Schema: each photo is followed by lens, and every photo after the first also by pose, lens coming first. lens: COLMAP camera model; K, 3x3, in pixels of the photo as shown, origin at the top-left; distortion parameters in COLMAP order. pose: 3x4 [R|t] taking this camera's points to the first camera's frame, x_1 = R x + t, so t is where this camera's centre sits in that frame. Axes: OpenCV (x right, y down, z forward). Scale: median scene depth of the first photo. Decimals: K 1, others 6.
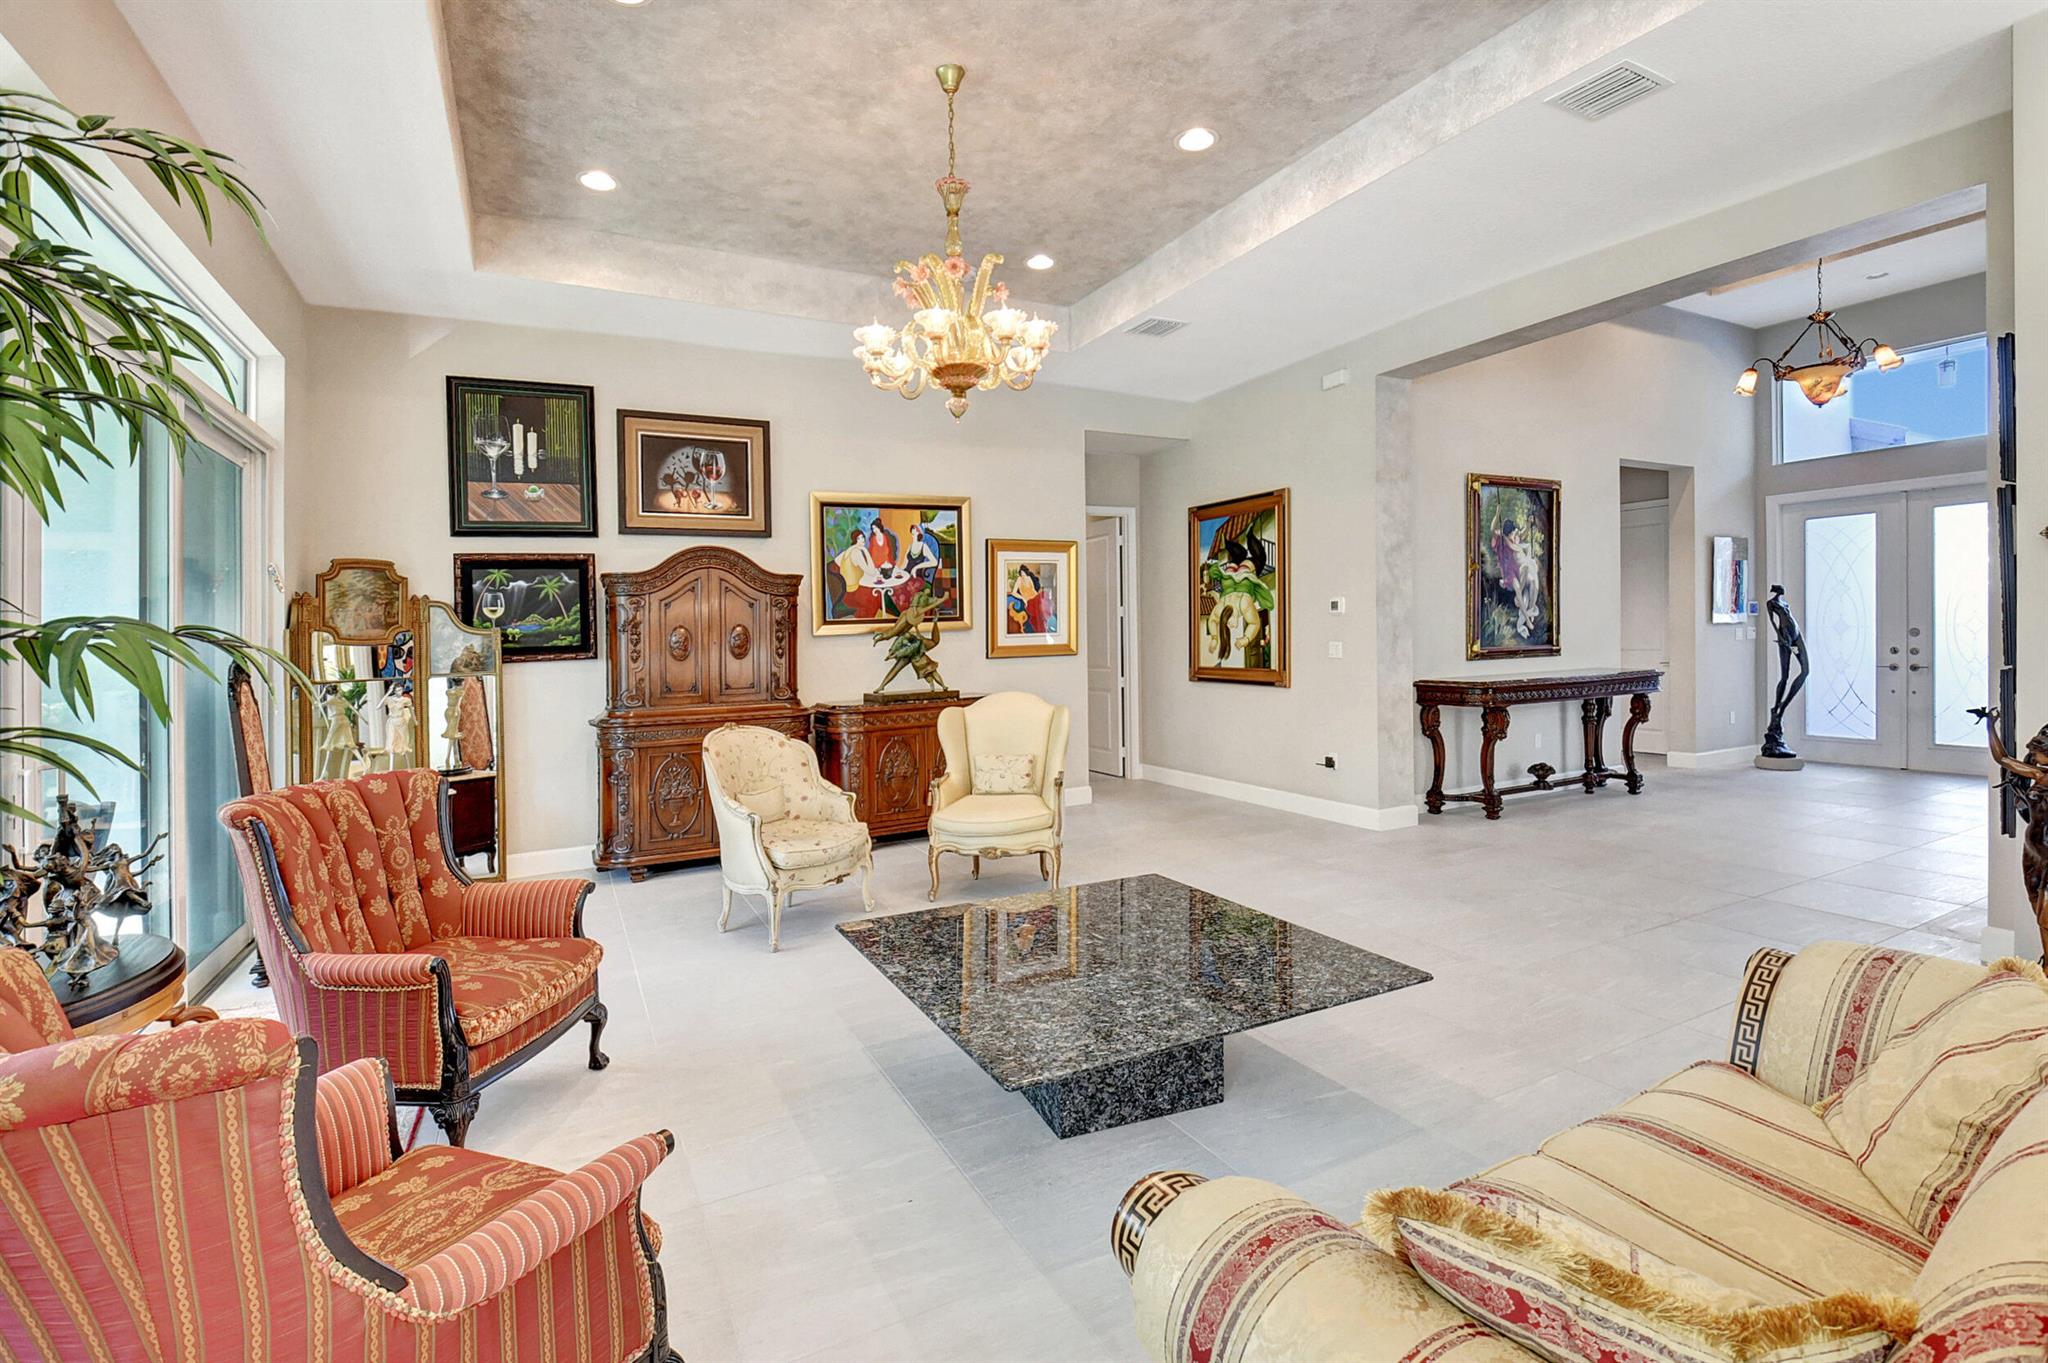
lens RADIAL K [[947.9, 0, 1025.4], [0, 947.9, 663.8], [0, 0, 1]] dist [-0.011347, 0.000354]
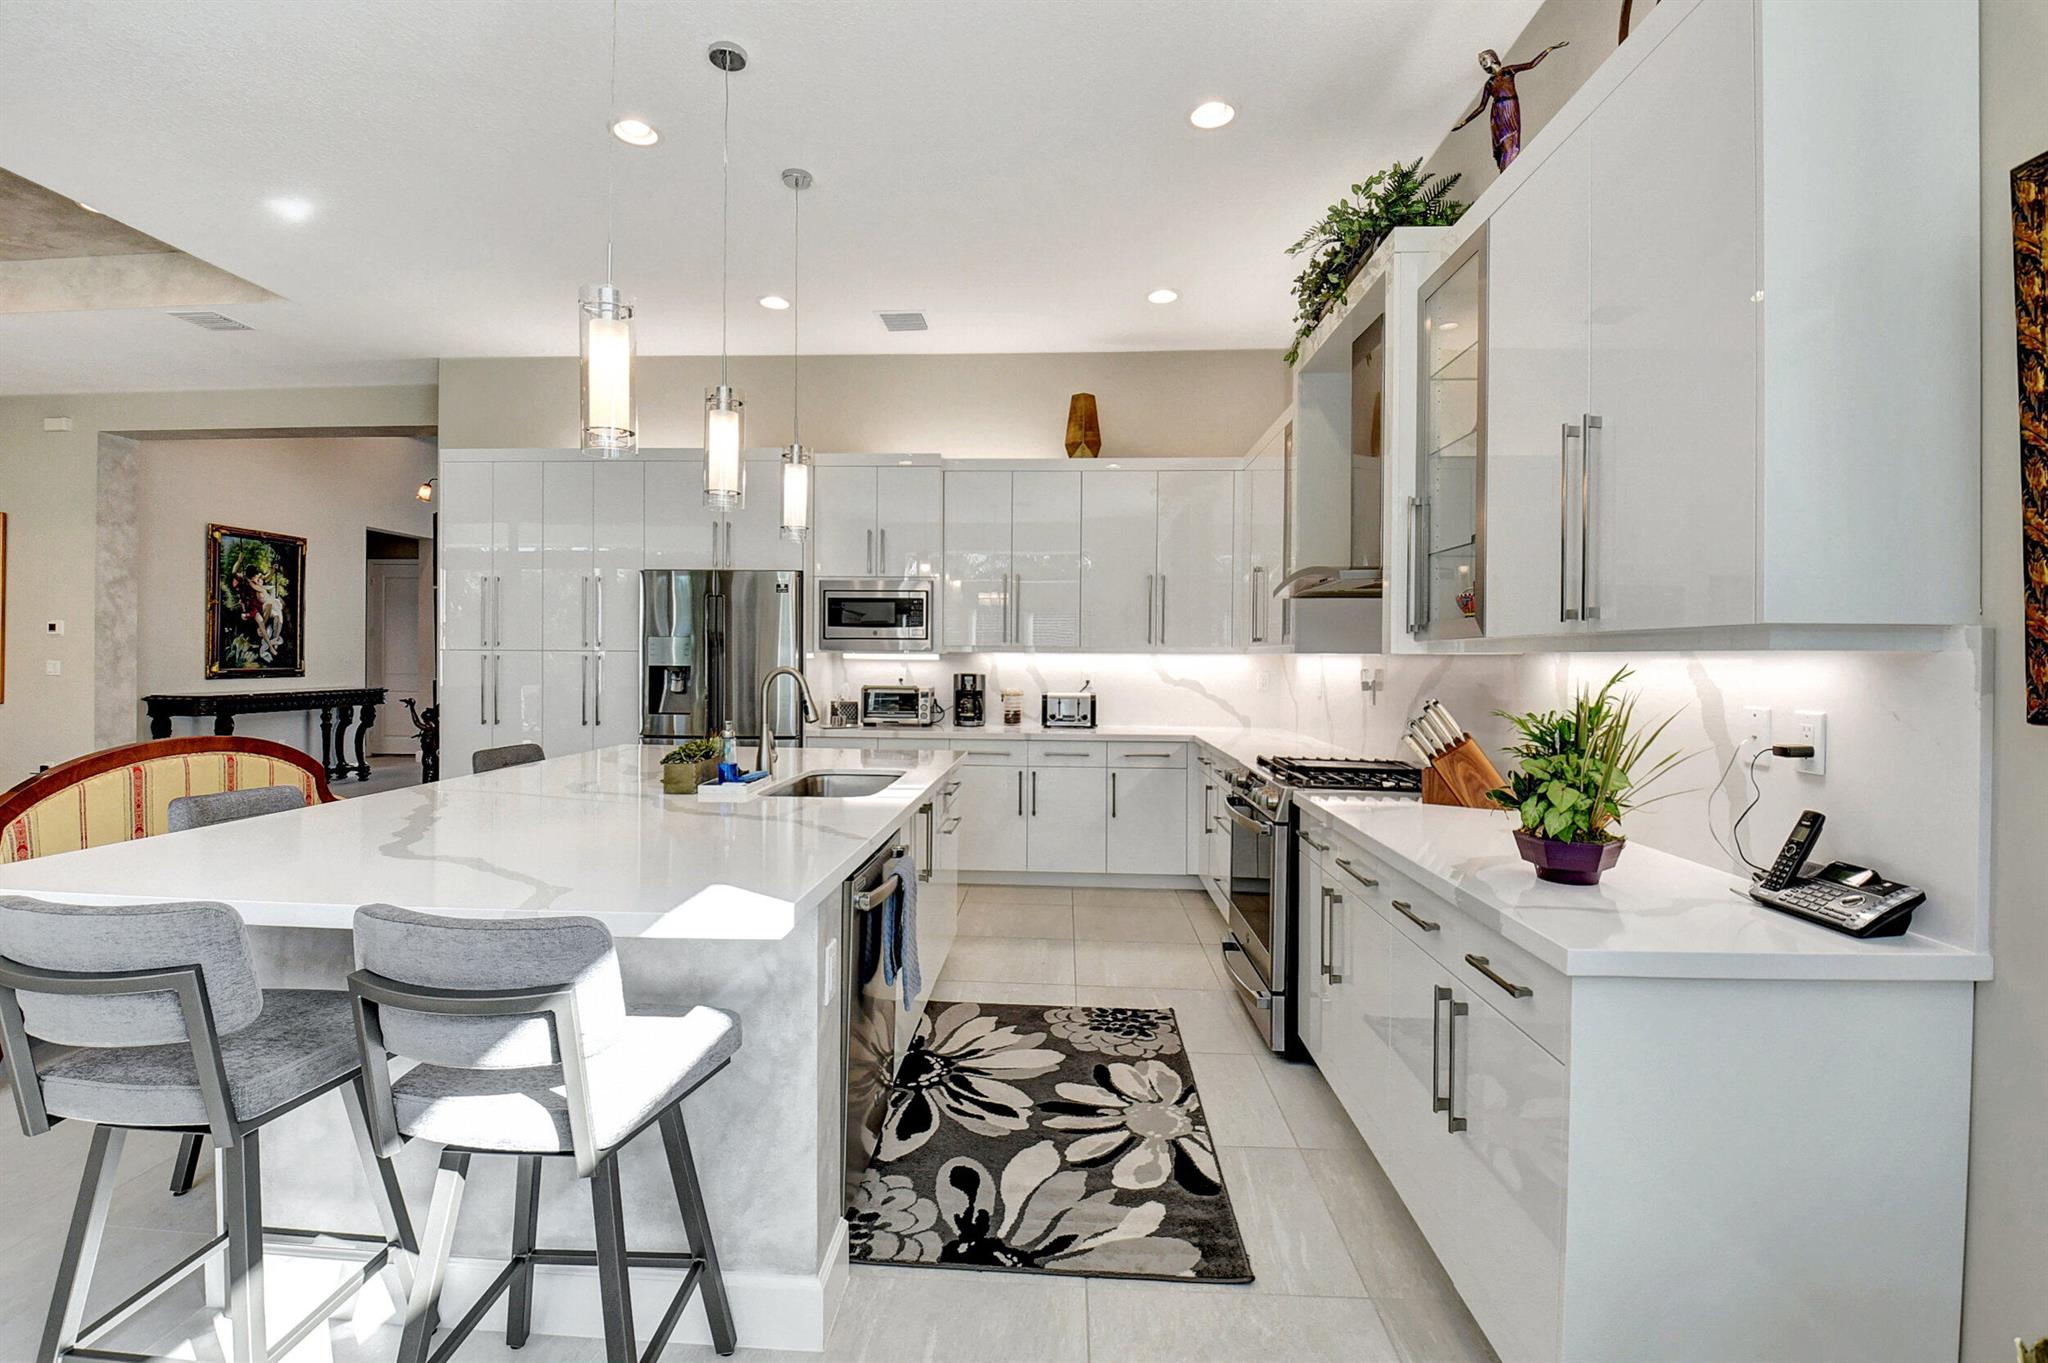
lens RADIAL K [[937.3, 0, 1004.1], [0, 937.3, 677.6], [0, 0, 1]] dist [-0.020187, -0.001417]
pose [[0.511010, 0.012847, 0.859479, -0.020049], [0.001251, 0.999876, -0.015689, 0.013806], [-0.859574, 0.009093, 0.510931, -0.457971]]
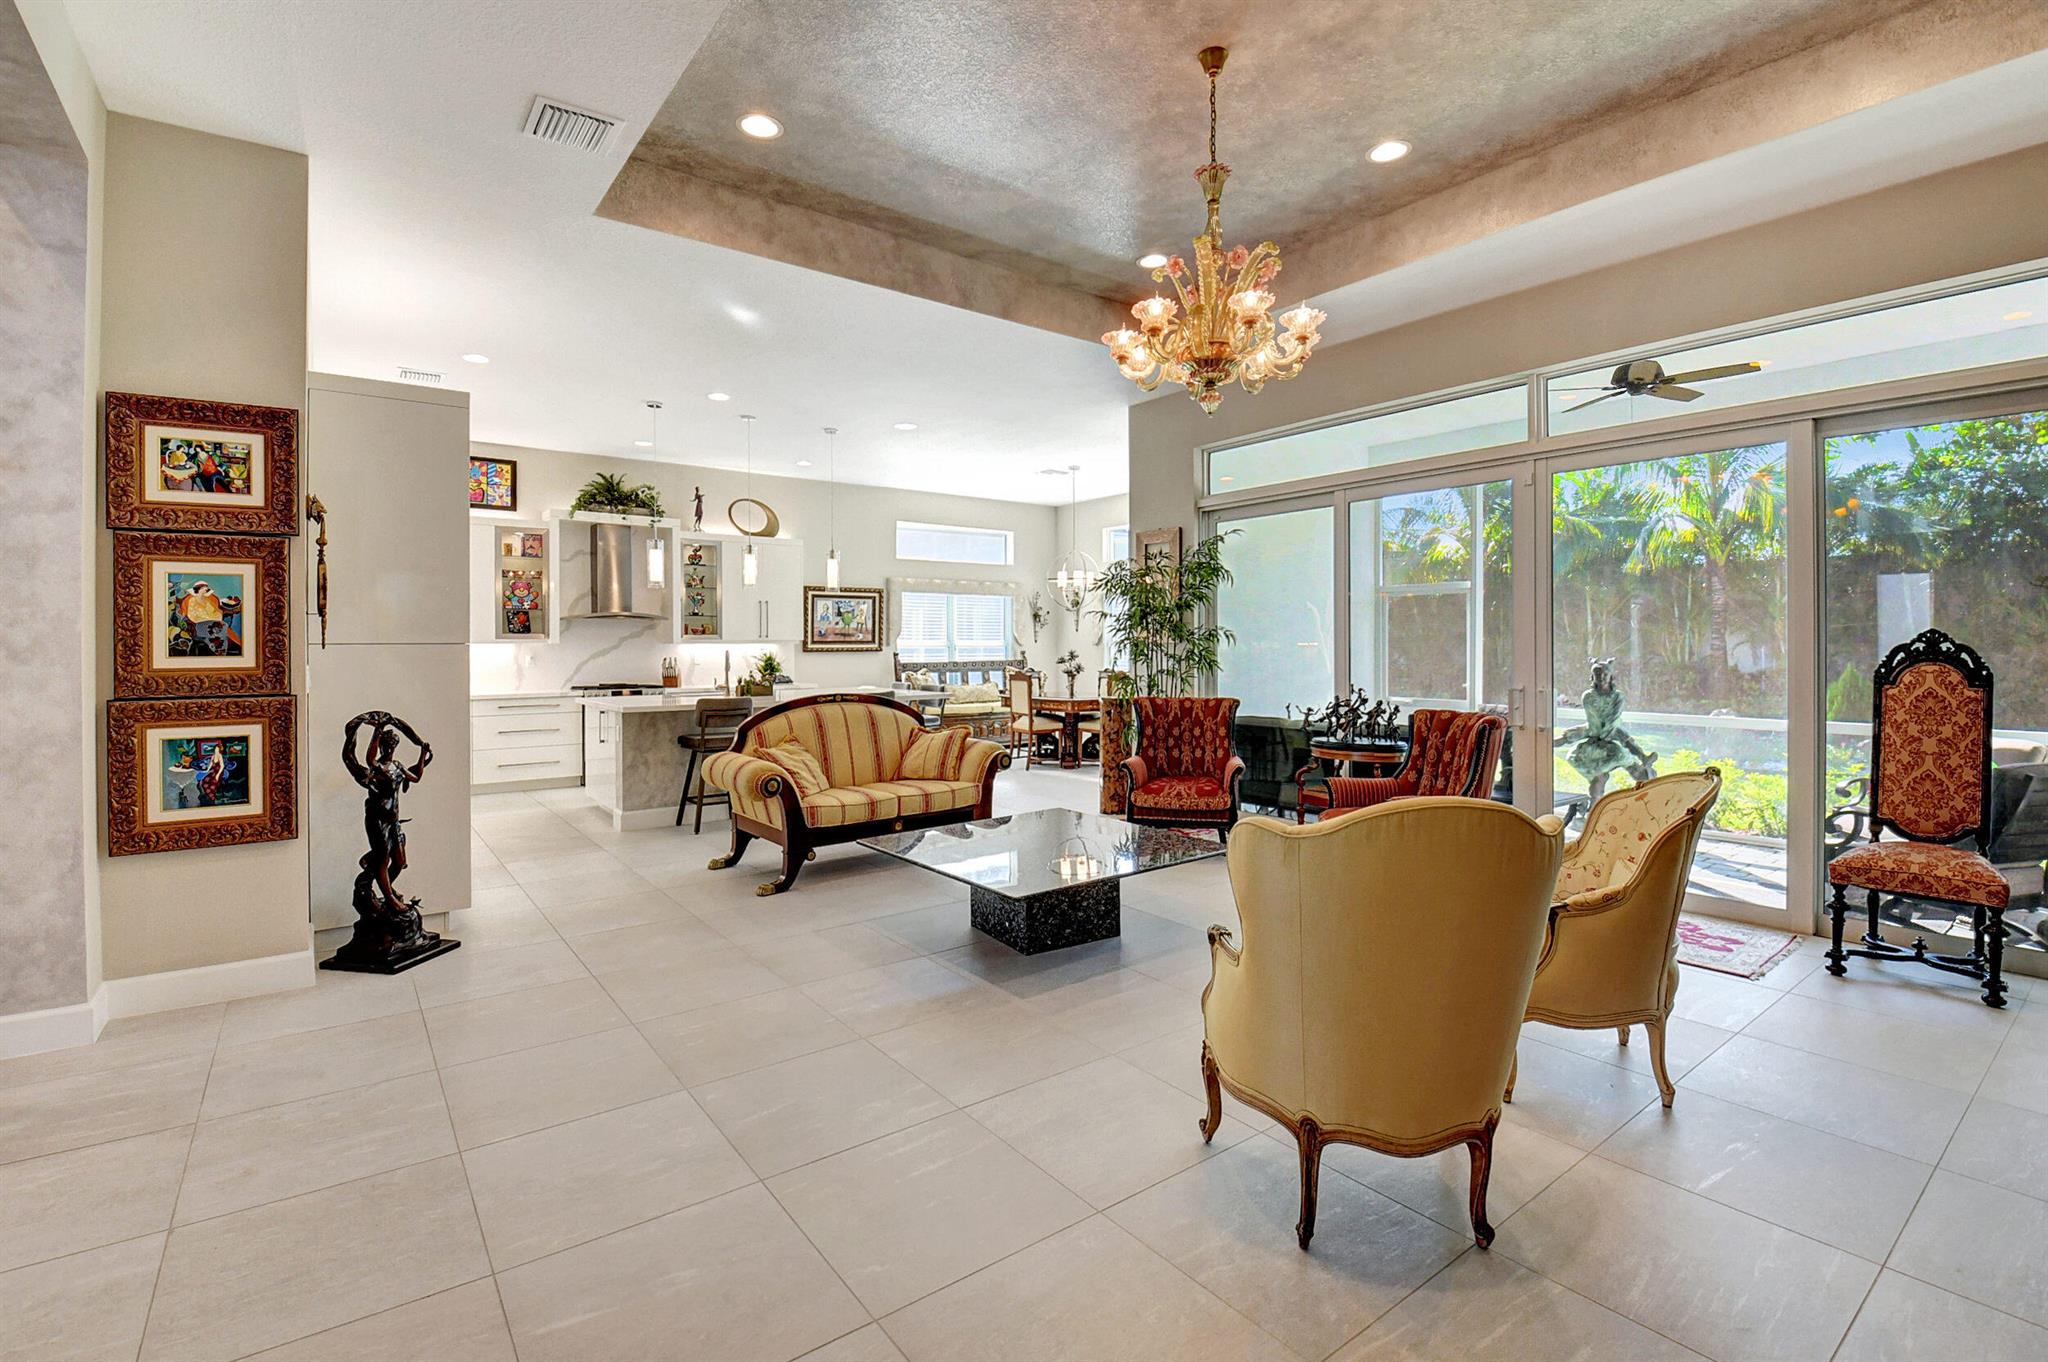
lens RADIAL K [[927.0, 0, 1013.1], [0, 927.0, 640.4], [0, 0, 1]] dist [-0.006614, -0.000511]
pose [[-0.986774, 0.028660, -0.159550, 0.144261], [0.024902, 0.999364, 0.025505, -0.029130], [0.160180, 0.021195, -0.986860, 0.992219]]
